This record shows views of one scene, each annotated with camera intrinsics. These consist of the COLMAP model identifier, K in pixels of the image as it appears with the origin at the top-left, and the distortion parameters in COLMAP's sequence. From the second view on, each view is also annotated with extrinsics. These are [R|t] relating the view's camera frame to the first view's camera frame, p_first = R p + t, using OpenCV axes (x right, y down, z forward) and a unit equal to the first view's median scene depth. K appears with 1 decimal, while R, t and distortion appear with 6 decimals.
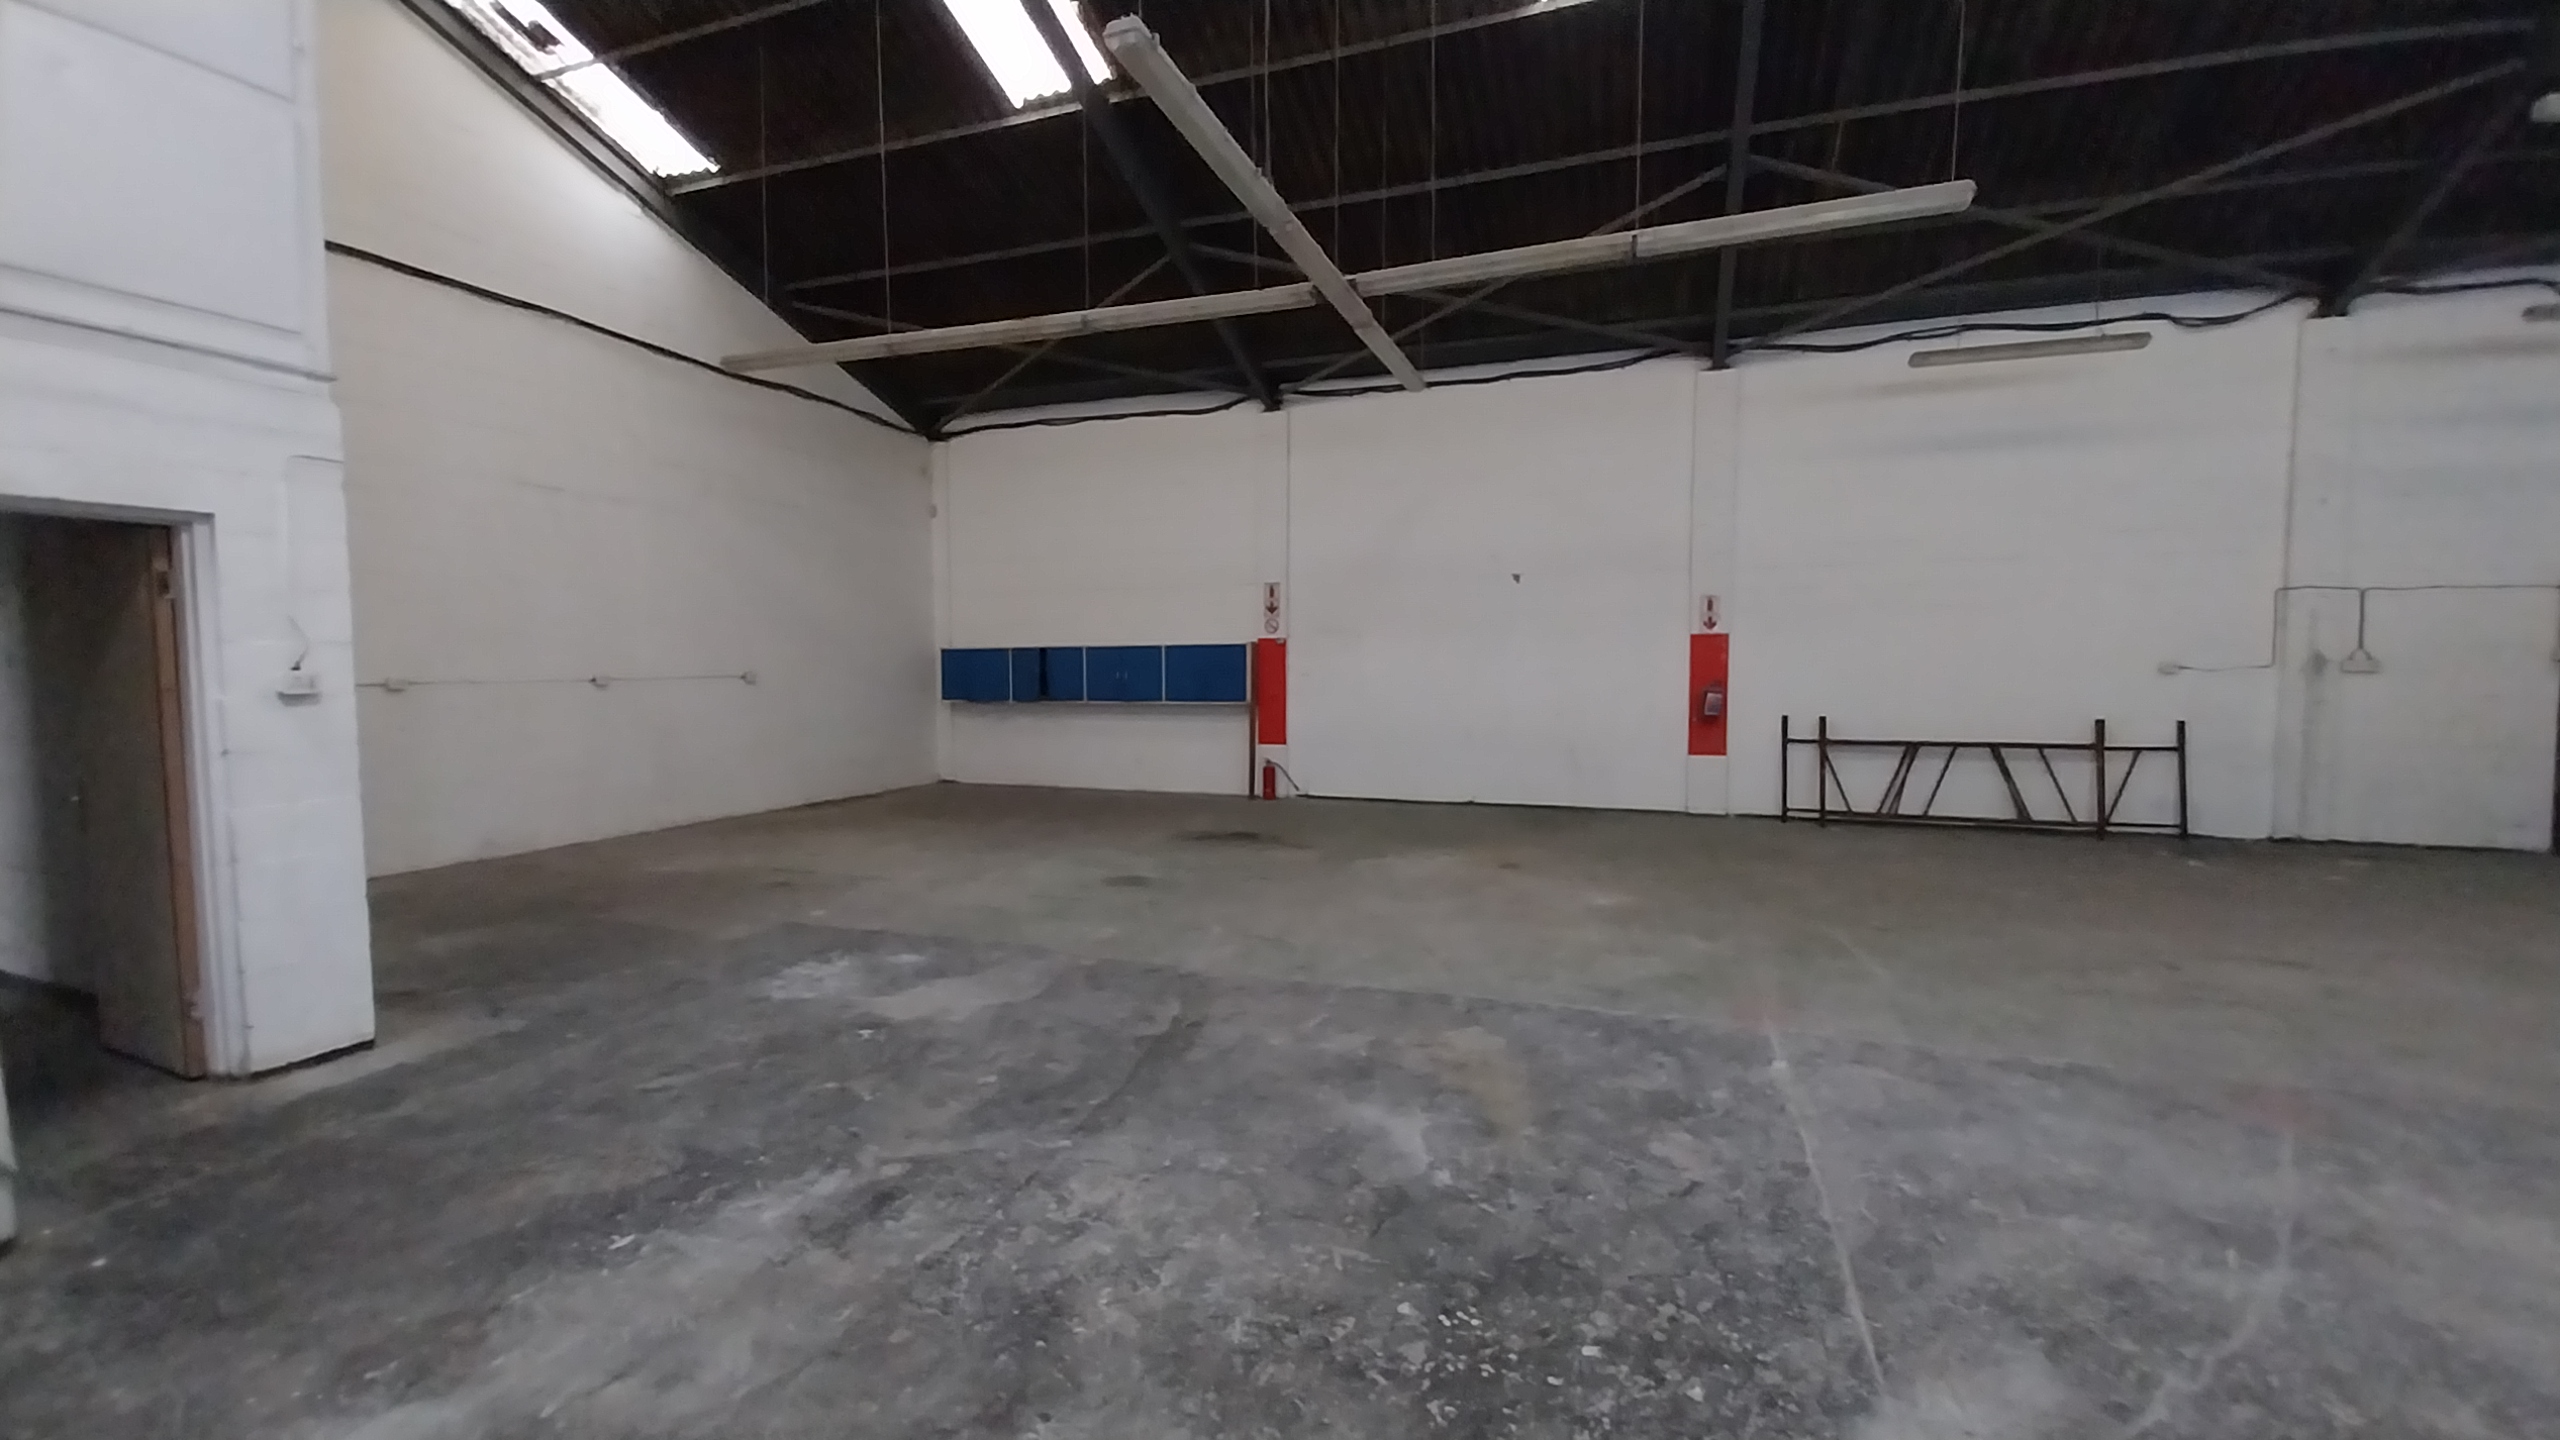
lens RADIAL K [[1026.4, 0, 1304.1], [0, 1026.4, 724.1], [0, 0, 1]] dist [0.028761, -0.017979]
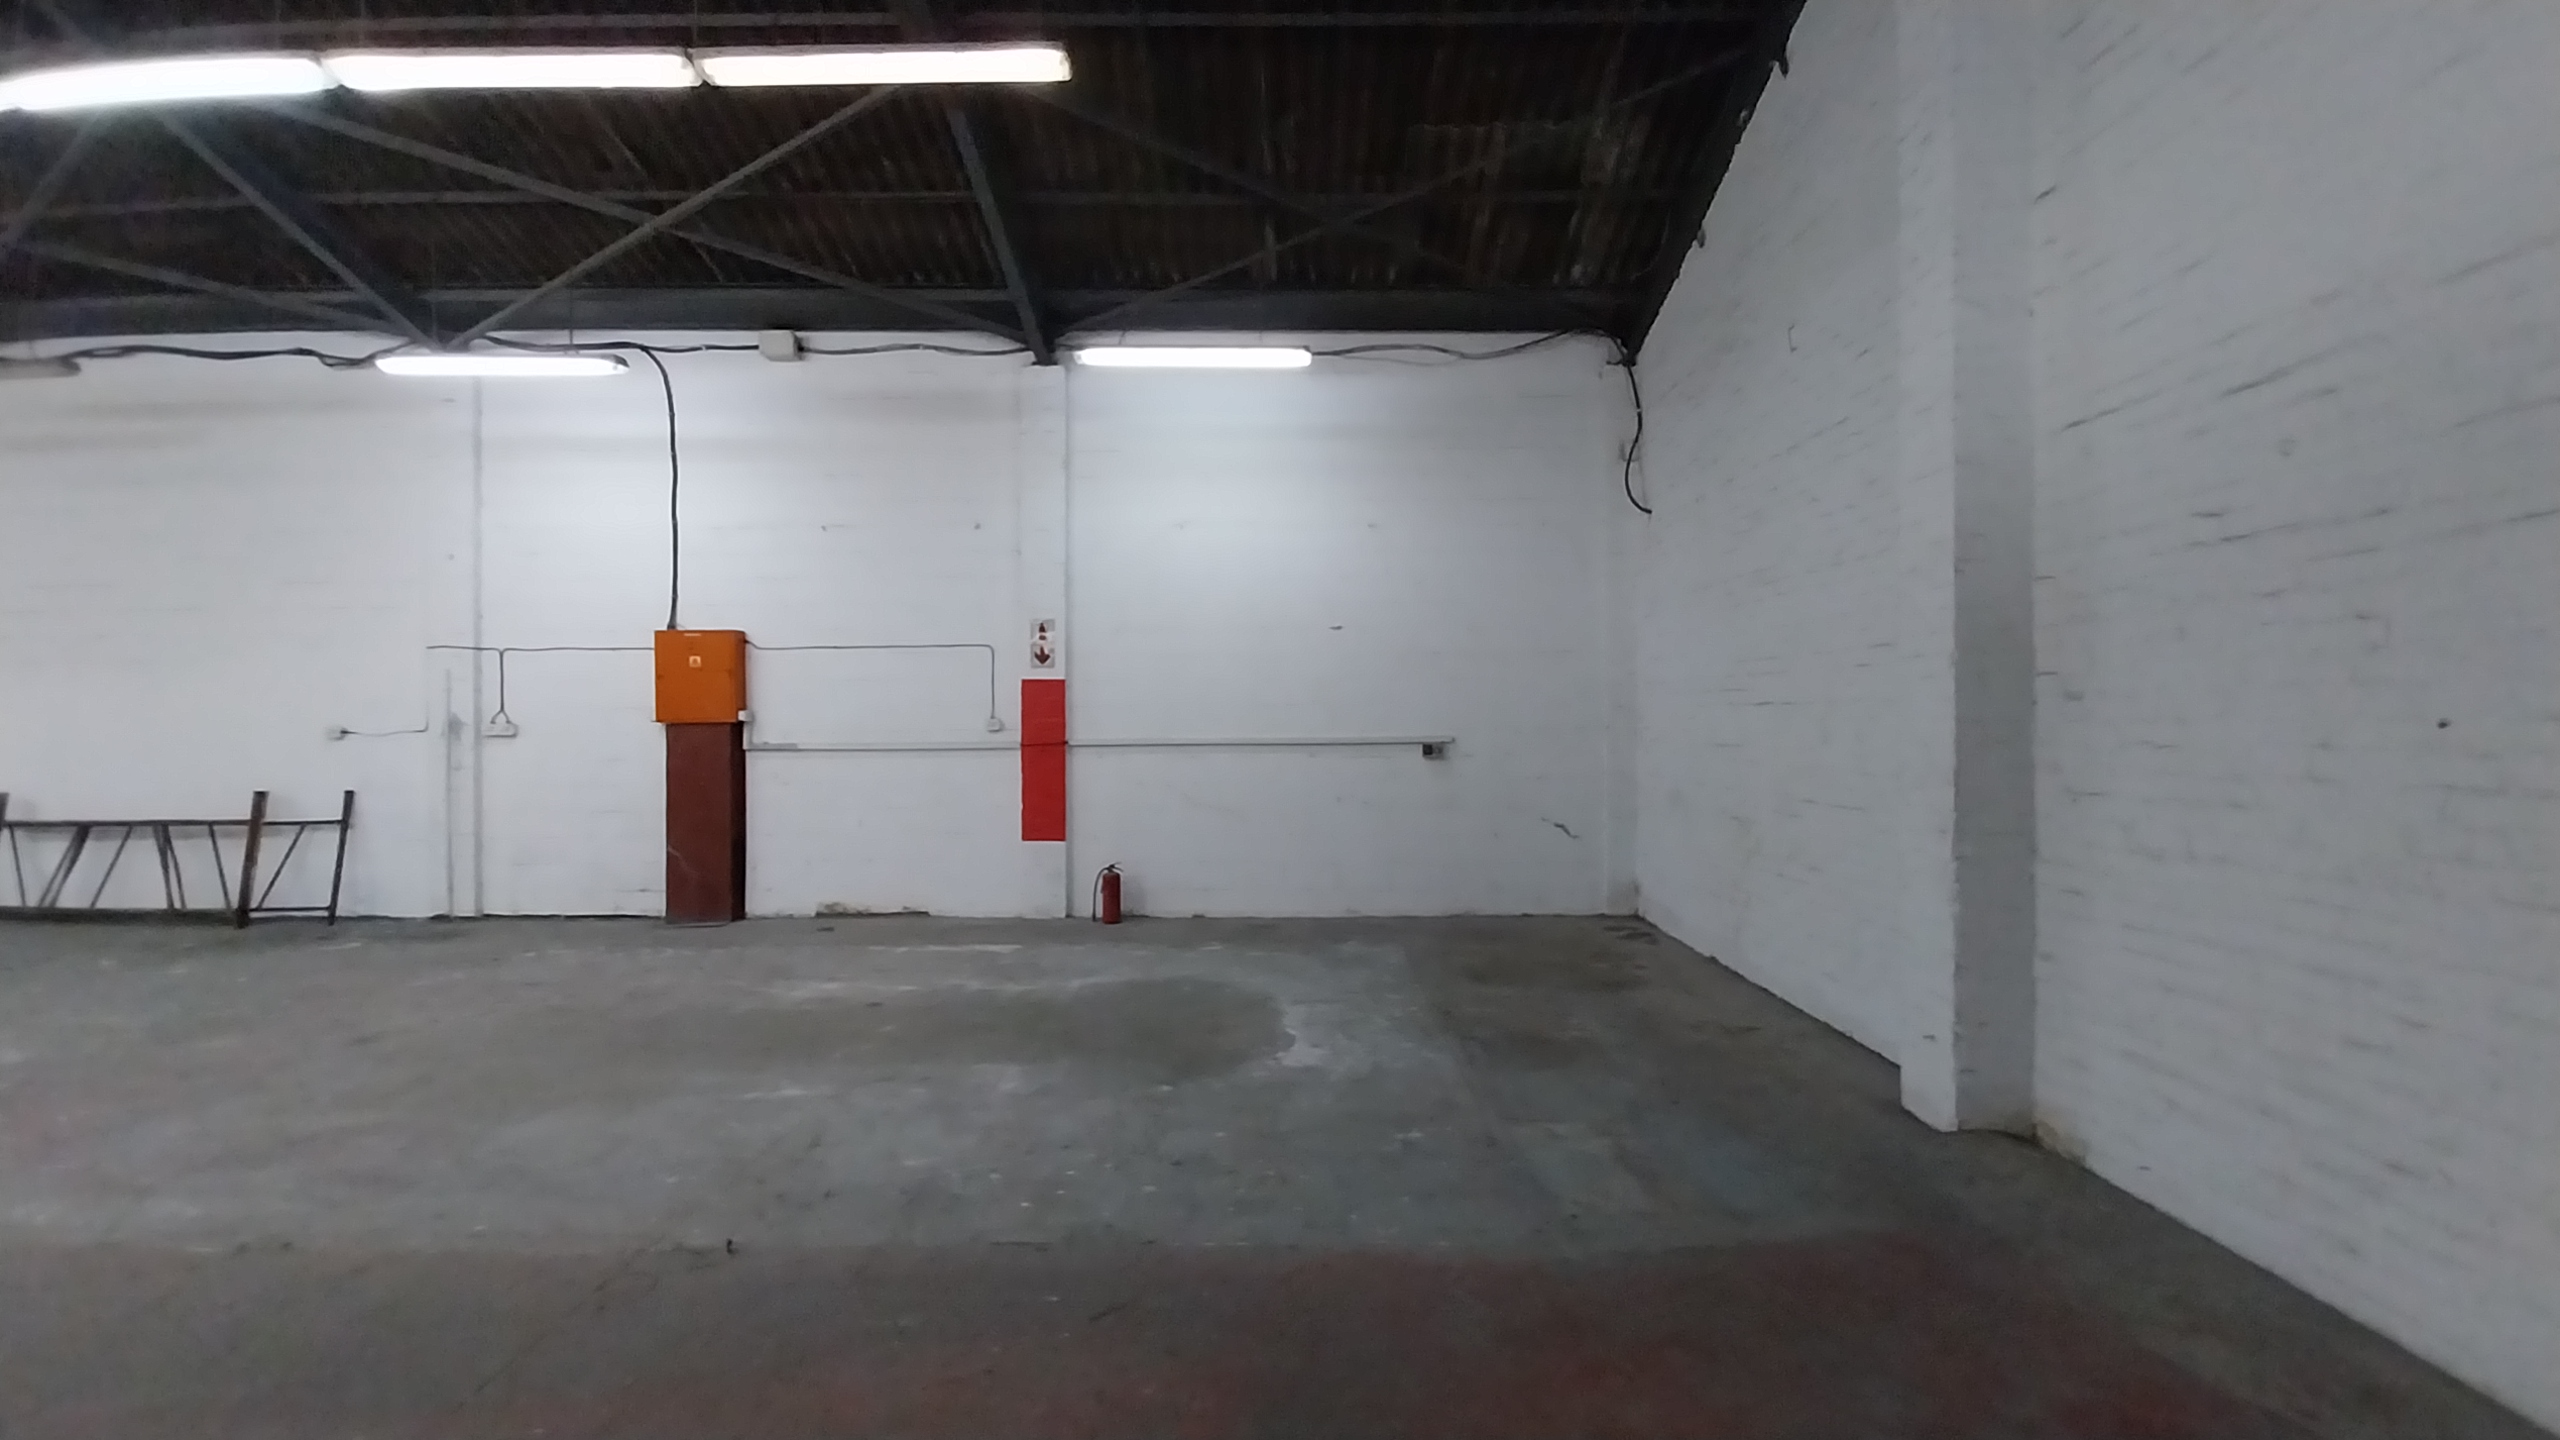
lens RADIAL K [[1011.6, 0, 1285.8], [0, 1011.6, 718.0], [0, 0, 1]] dist [0.021310, -0.018140]
pose [[0.935914, -0.004311, 0.352202, 1.294380], [0.024283, 0.998336, -0.052308, -0.000754], [-0.351390, 0.057508, 0.934461, -0.127008]]
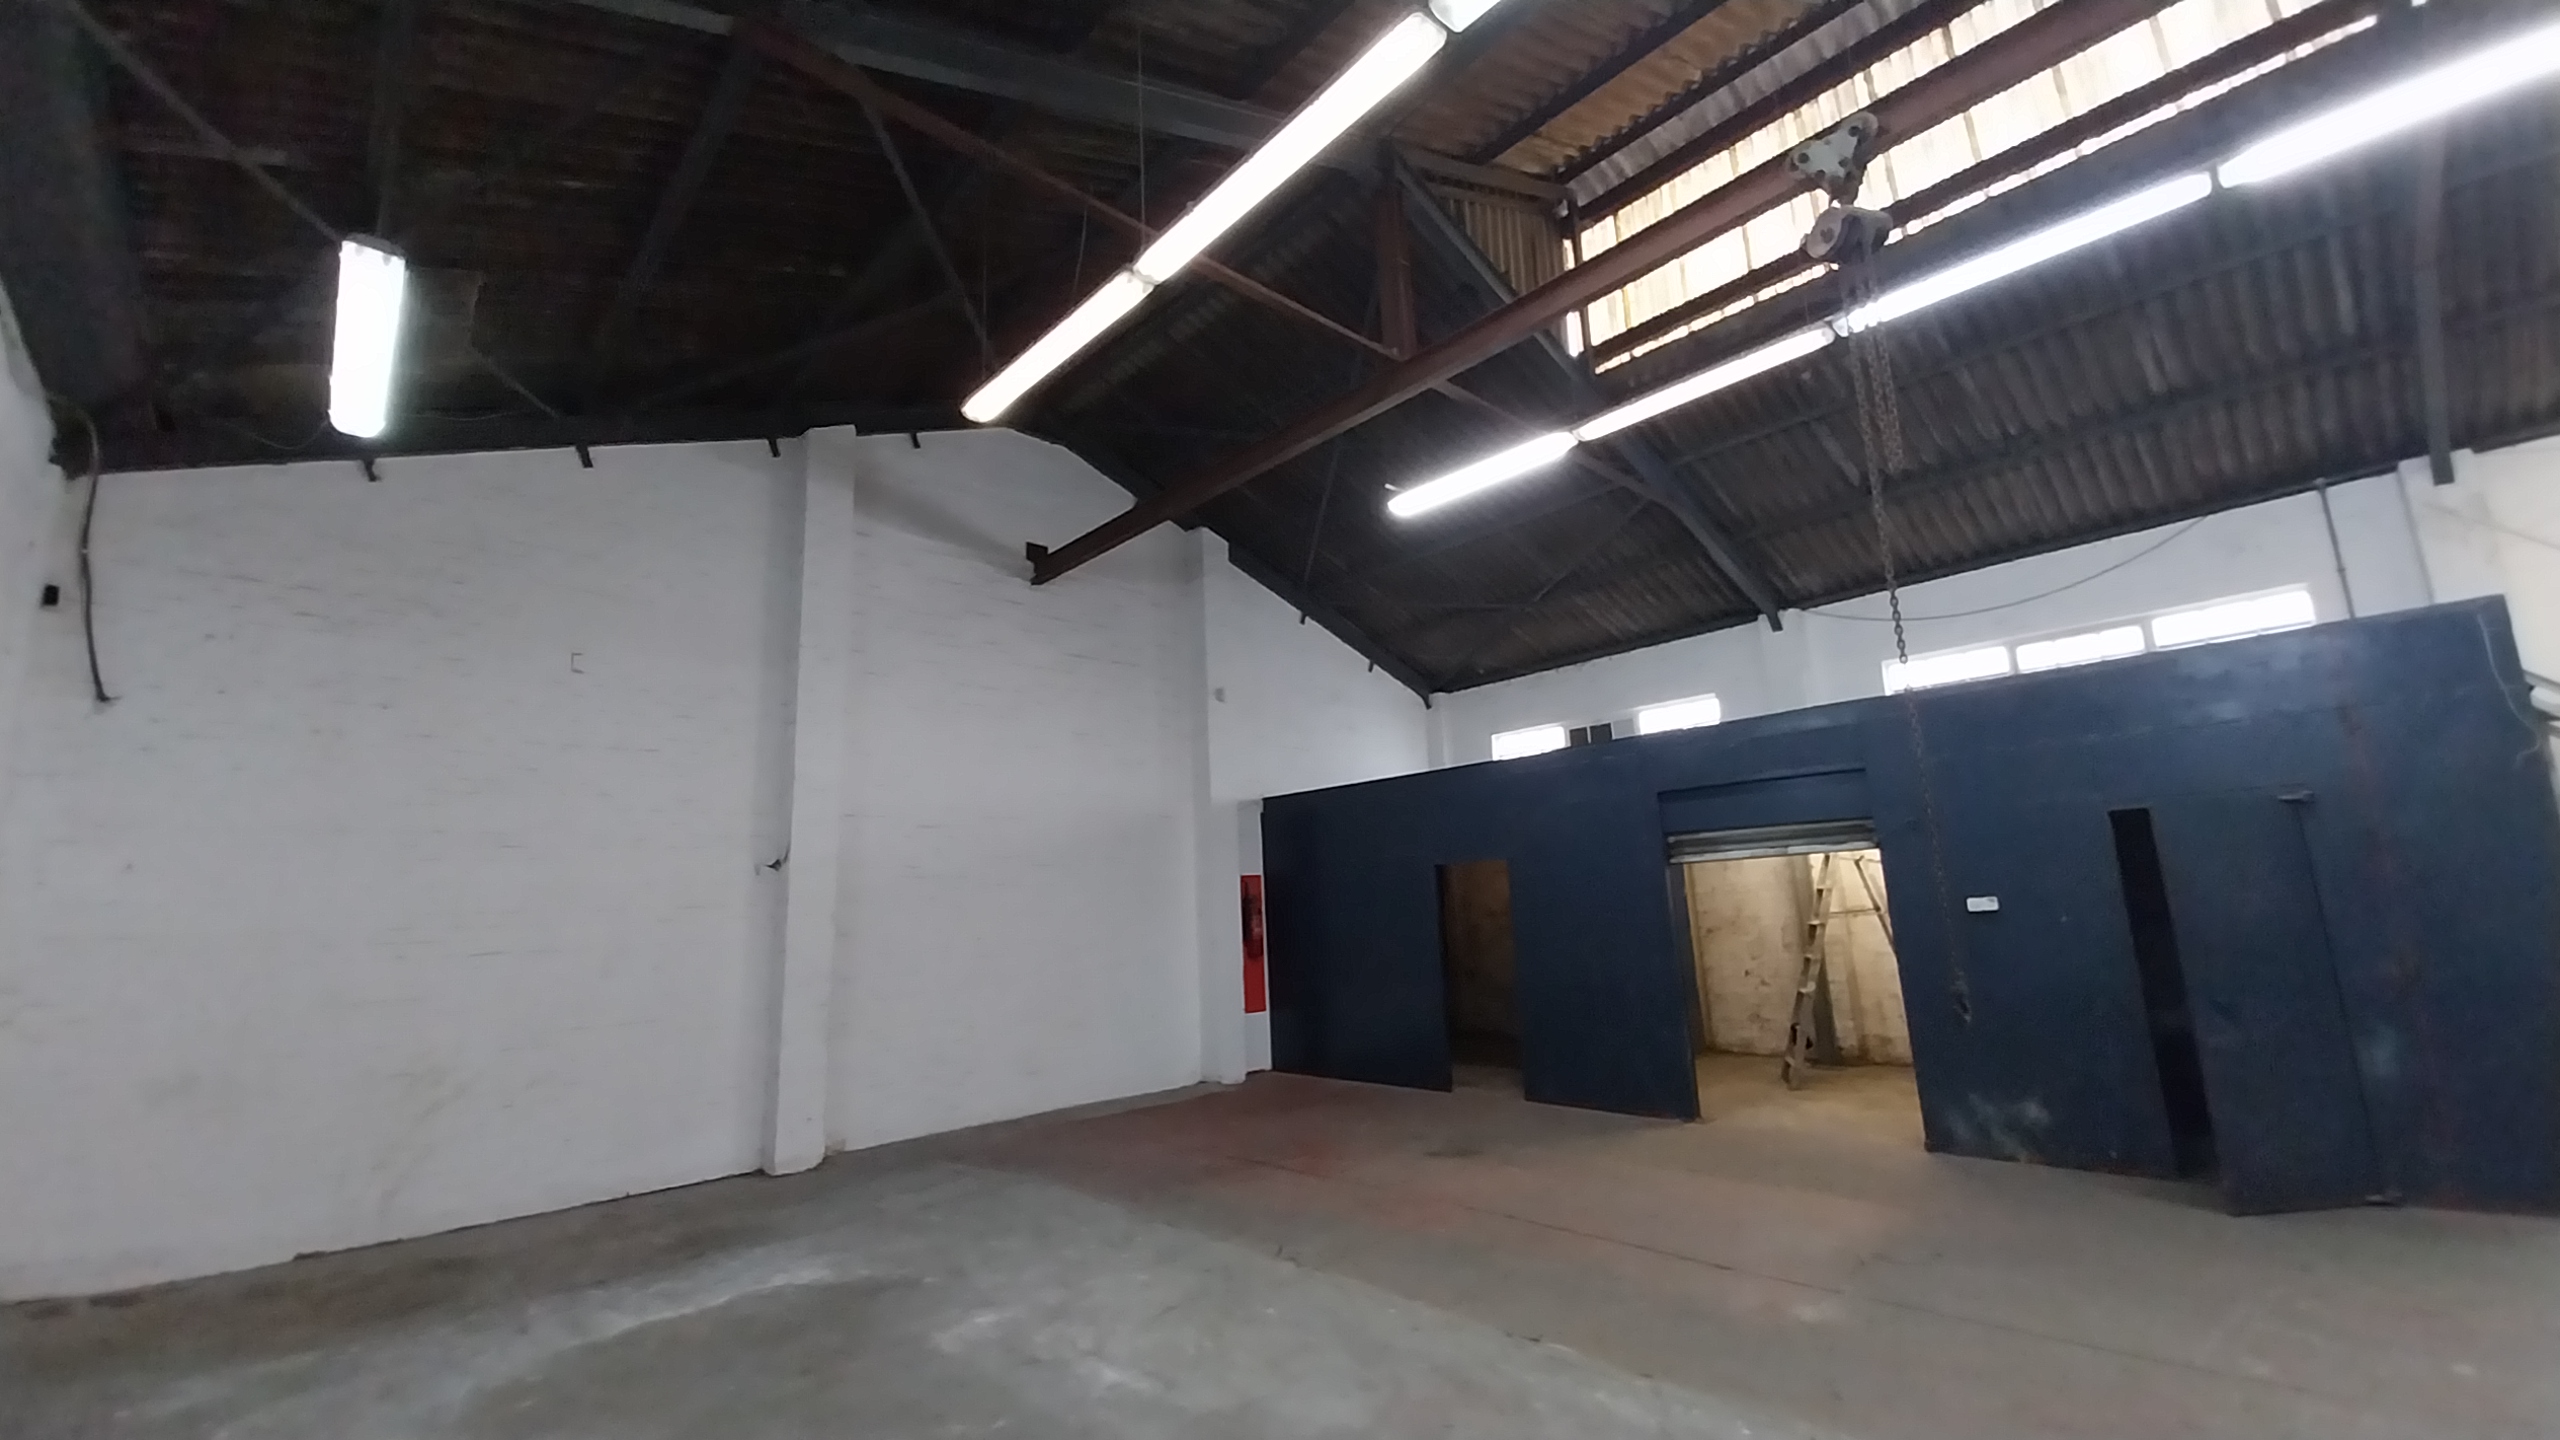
lens RADIAL K [[1011.6, 0, 1285.8], [0, 1011.6, 718.0], [0, 0, 1]] dist [0.021310, -0.018140]
pose [[-0.893637, 0.126422, 0.430617, 0.960255], [0.075286, 0.988136, -0.133863, -0.063375], [-0.442432, -0.087206, -0.892552, 0.792101]]
